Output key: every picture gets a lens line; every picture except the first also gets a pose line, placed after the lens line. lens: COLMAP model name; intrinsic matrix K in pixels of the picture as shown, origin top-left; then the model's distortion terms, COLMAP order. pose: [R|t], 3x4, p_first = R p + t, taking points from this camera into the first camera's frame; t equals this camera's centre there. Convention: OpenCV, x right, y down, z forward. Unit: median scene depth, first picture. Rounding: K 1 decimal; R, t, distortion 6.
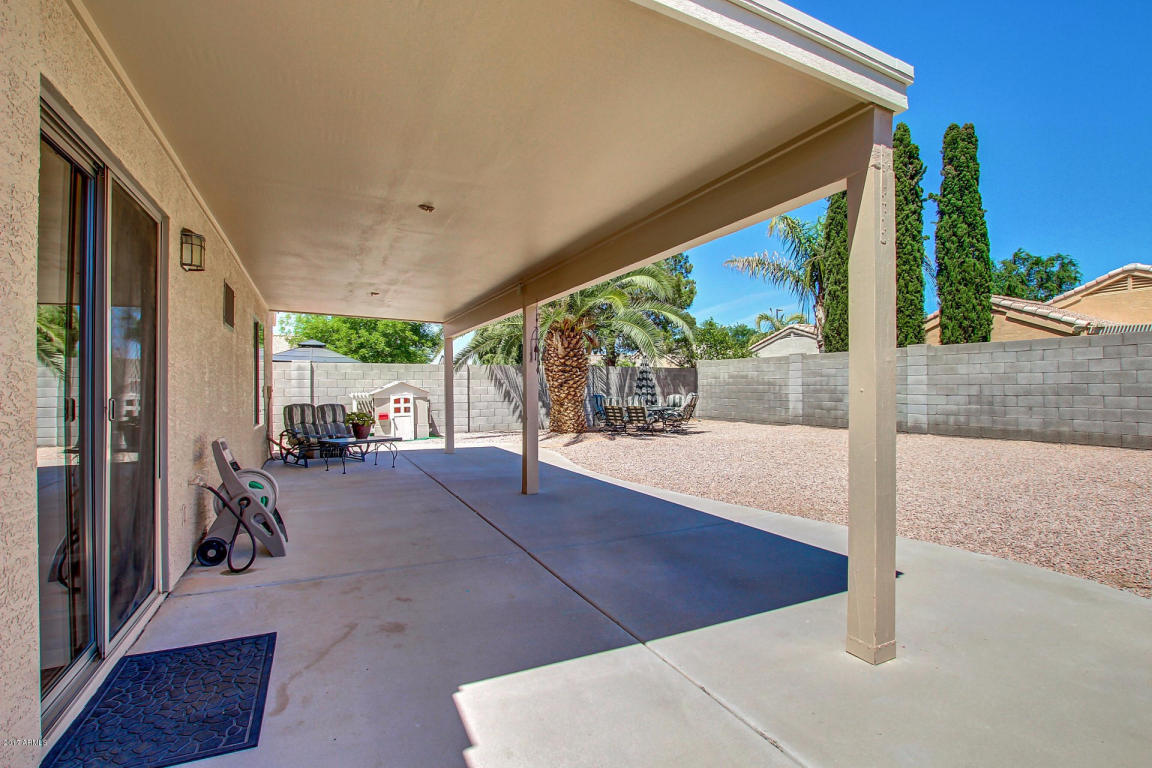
lens RADIAL K [[520.6, 0, 577.0], [0, 520.6, 388.2], [0, 0, 1]] dist [-0.018955, 0.000279]
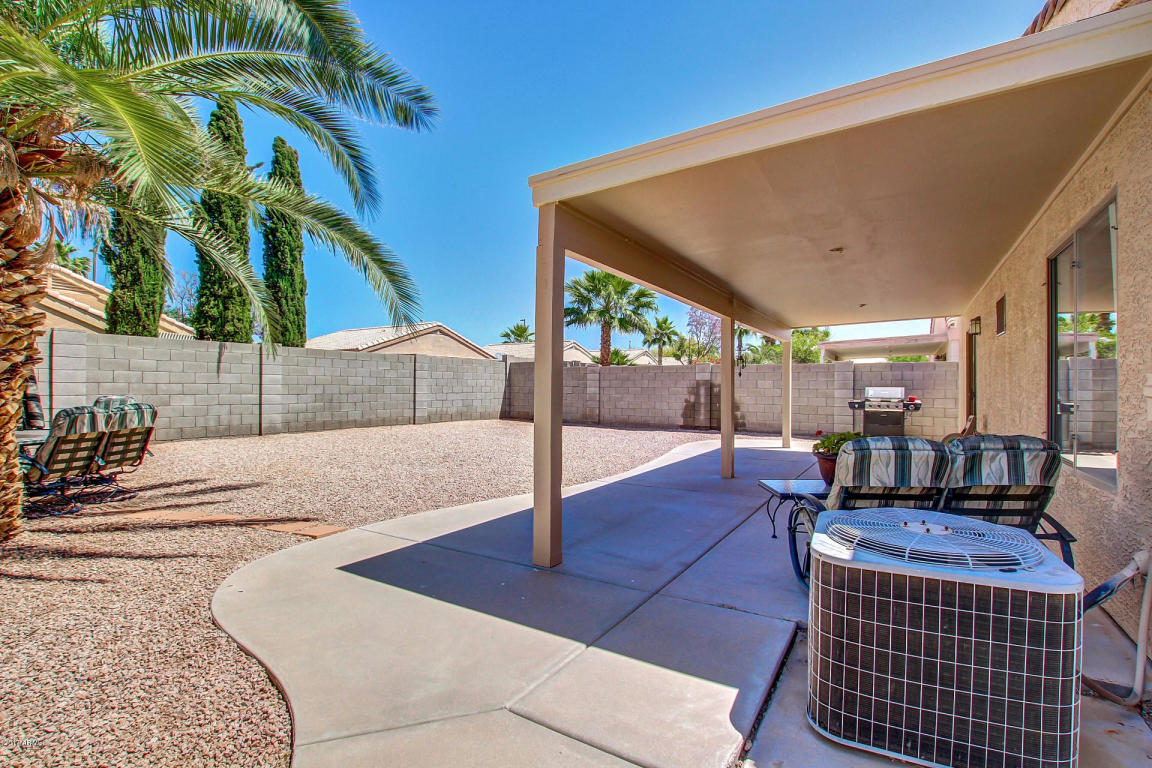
lens RADIAL K [[520.6, 0, 572.2], [0, 520.6, 389.0], [0, 0, 1]] dist [-0.018955, 0.000279]
pose [[-0.507573, -0.002584, 0.861605, -0.529649], [-0.006480, 0.999979, -0.000818, -0.000835], [-0.861584, -0.005998, -0.507579, 1.118700]]
